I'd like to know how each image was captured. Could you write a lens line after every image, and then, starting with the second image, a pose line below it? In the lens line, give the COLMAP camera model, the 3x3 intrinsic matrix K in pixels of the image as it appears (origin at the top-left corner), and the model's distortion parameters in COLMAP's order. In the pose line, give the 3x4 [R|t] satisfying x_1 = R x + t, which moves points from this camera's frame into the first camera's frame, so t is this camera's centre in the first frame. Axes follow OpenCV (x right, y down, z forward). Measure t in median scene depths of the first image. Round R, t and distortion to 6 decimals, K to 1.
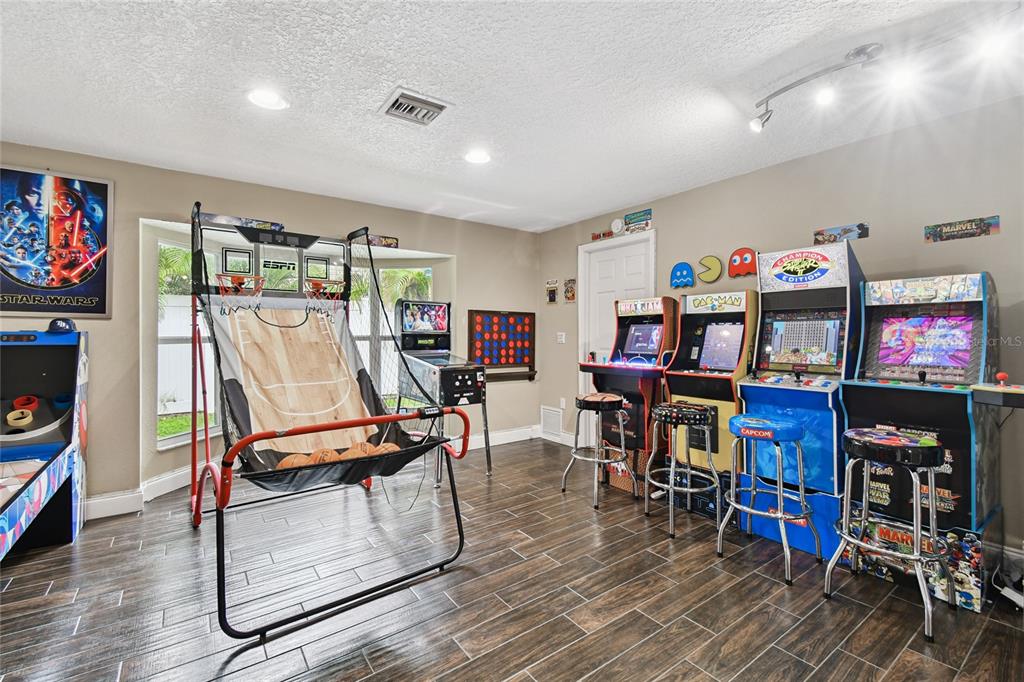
lens RADIAL K [[443.4, 0, 511.6], [0, 443.4, 335.4], [0, 0, 1]] dist [0.010934, -0.002688]
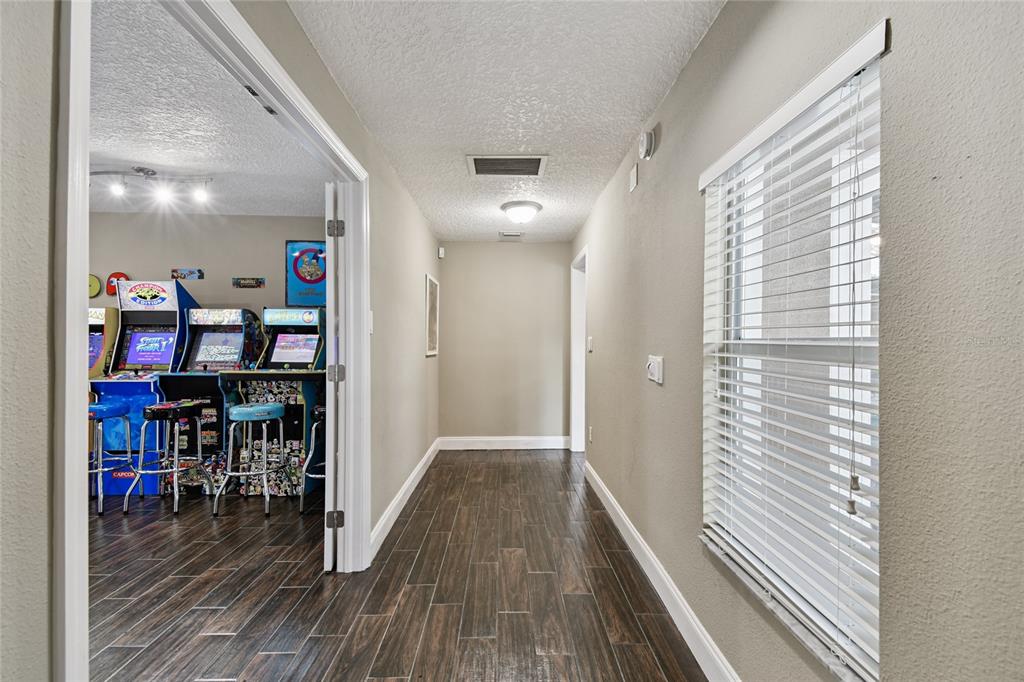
lens RADIAL K [[443.4, 0, 513.3], [0, 443.4, 341.9], [0, 0, 1]] dist [0.010934, -0.002688]
pose [[0.564646, 0.006539, 0.825308, 0.154170], [-0.004227, 0.999978, -0.005031, -0.002646], [-0.825323, -0.000648, 0.564661, -0.791984]]
